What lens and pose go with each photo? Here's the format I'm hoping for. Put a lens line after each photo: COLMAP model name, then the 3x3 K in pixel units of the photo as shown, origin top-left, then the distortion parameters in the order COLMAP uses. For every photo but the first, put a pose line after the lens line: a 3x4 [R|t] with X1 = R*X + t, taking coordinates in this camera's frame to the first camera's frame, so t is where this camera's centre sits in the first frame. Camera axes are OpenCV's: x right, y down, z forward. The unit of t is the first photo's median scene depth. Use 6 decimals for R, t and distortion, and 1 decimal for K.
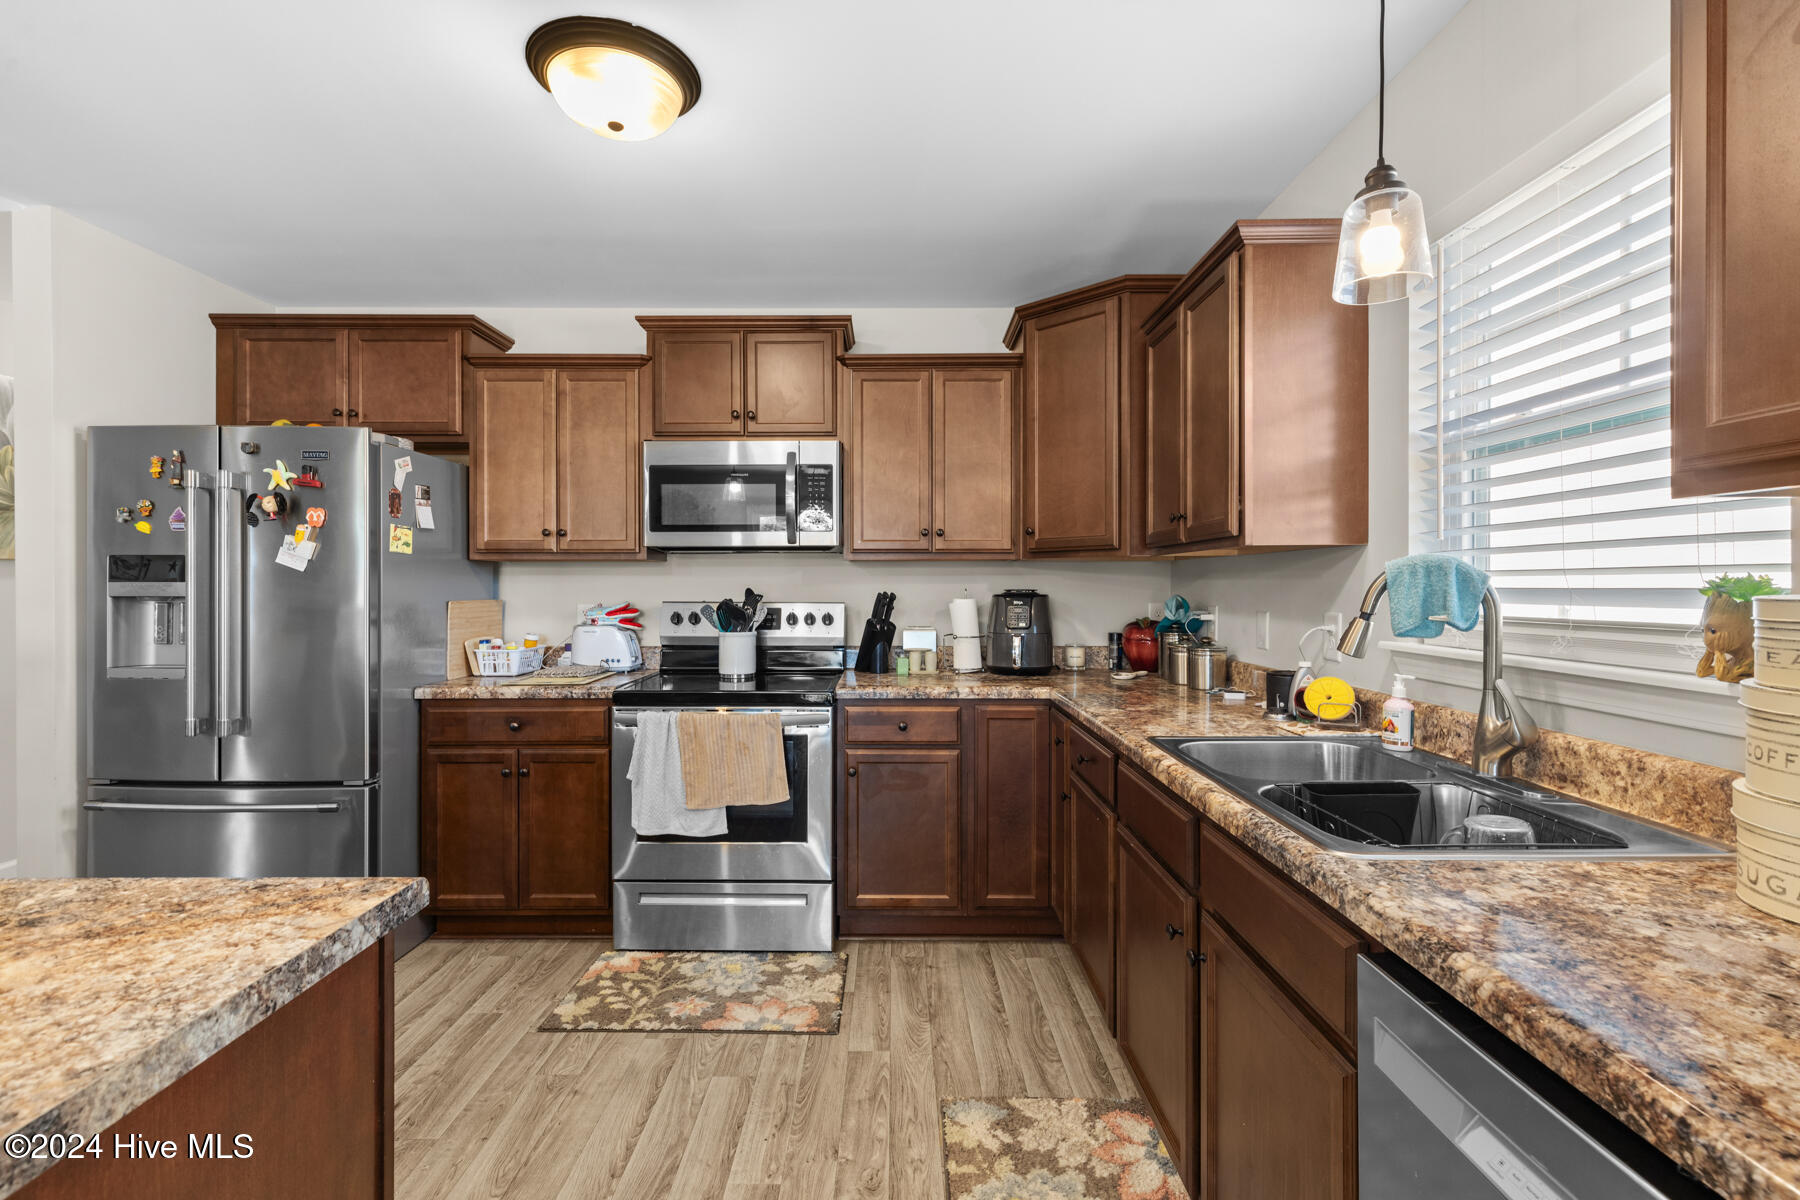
lens RADIAL K [[821.1, 0, 897.7], [0, 821.1, 588.4], [0, 0, 1]] dist [0.004335, -0.002002]
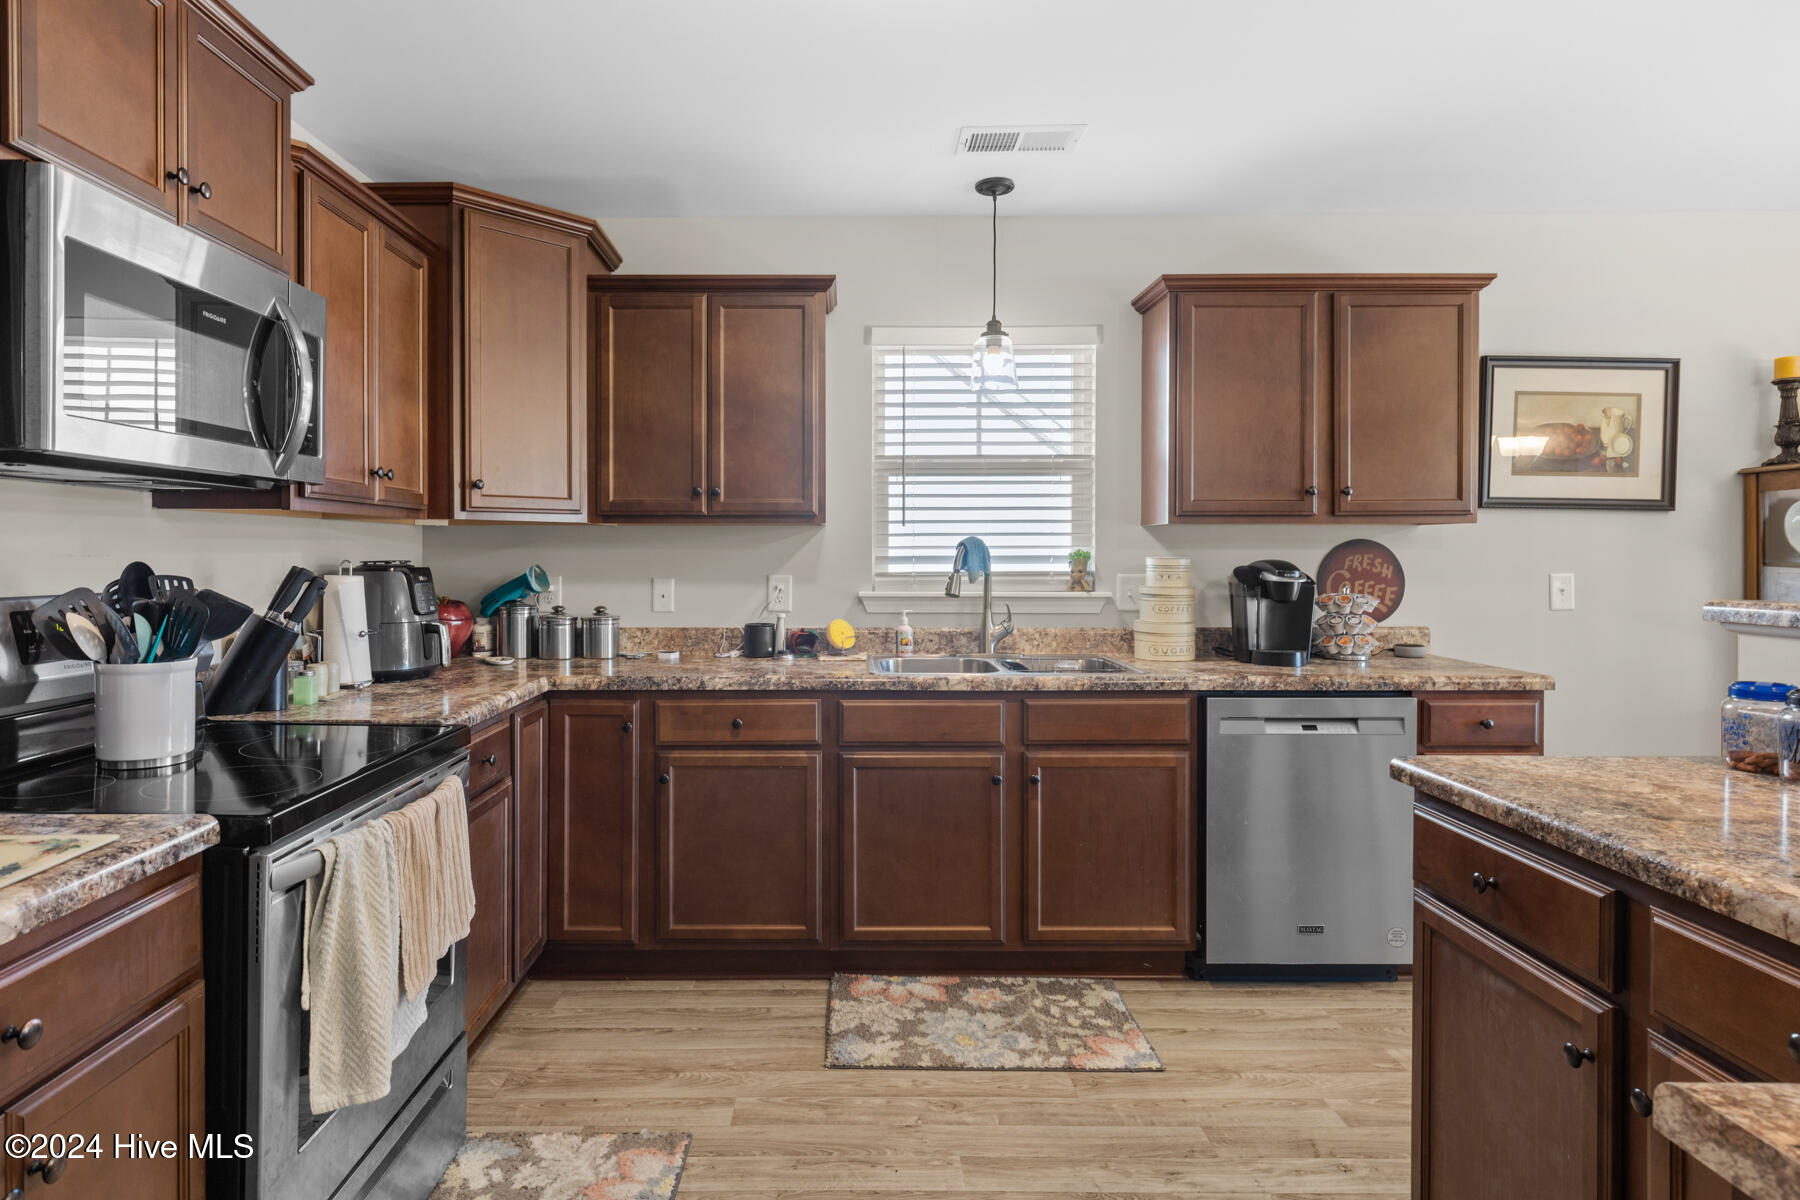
lens RADIAL K [[1003.0, 0, 842.3], [0, 1003.0, 563.0], [0, 0, 1]] dist [0.015804, -0.000187]
pose [[-0.014940, -0.006153, 0.999869, -1.292891], [0.000973, 0.999981, 0.006168, 0.001553], [-0.999888, 0.001065, -0.014934, 1.108049]]
